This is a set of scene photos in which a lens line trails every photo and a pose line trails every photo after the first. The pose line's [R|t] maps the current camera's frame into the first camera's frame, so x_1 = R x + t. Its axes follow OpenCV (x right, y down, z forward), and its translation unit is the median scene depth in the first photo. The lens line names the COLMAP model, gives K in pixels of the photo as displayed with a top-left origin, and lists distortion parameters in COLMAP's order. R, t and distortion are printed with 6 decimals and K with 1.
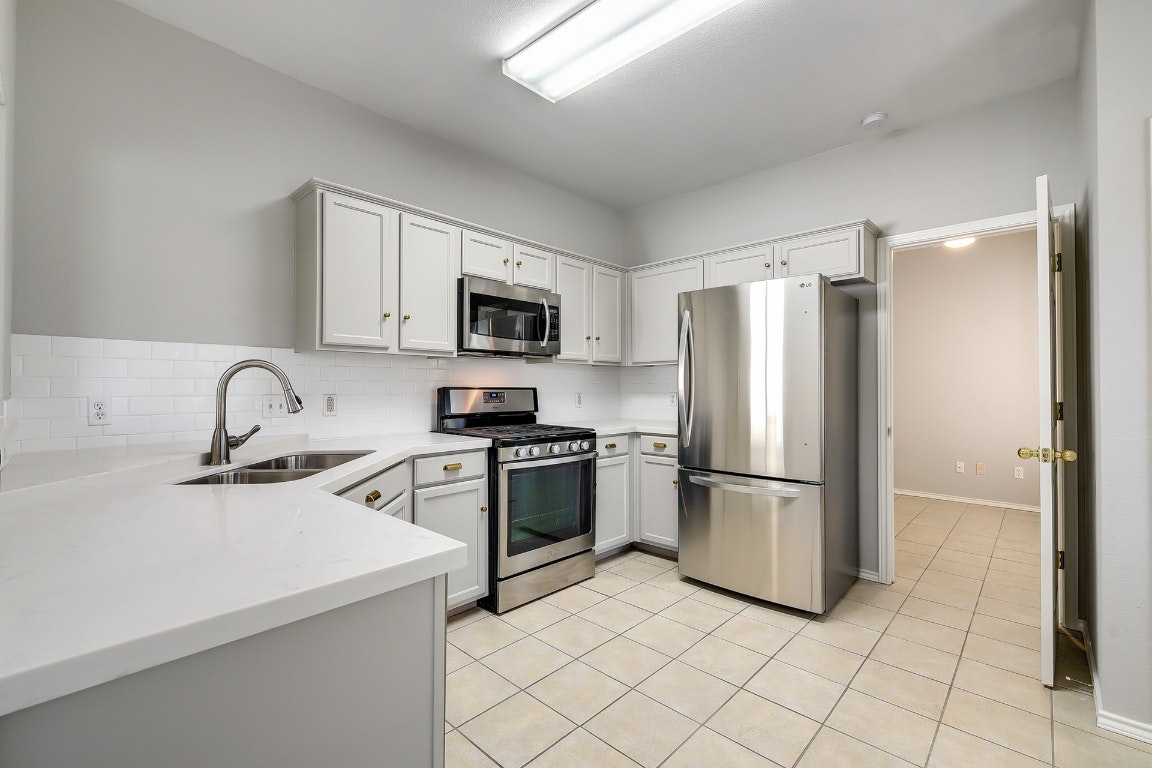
lens RADIAL K [[491.6, 0, 575.2], [0, 491.6, 377.4], [0, 0, 1]] dist [-0.002196, -0.001721]
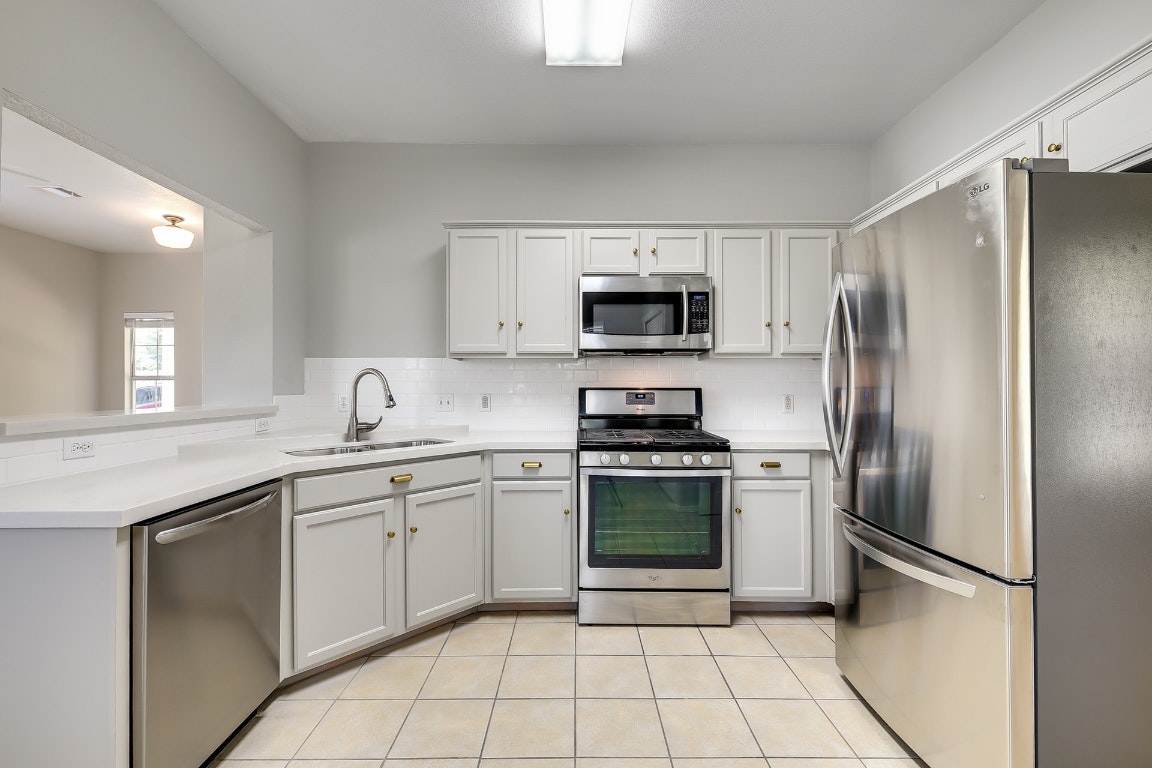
lens RADIAL K [[491.6, 0, 575.1], [0, 491.6, 379.2], [0, 0, 1]] dist [-0.002196, -0.001721]
pose [[0.691143, -0.013731, -0.722588, 0.472492], [0.015945, 0.999866, -0.003749, 0.005806], [0.722542, -0.008930, 0.691269, 0.292455]]
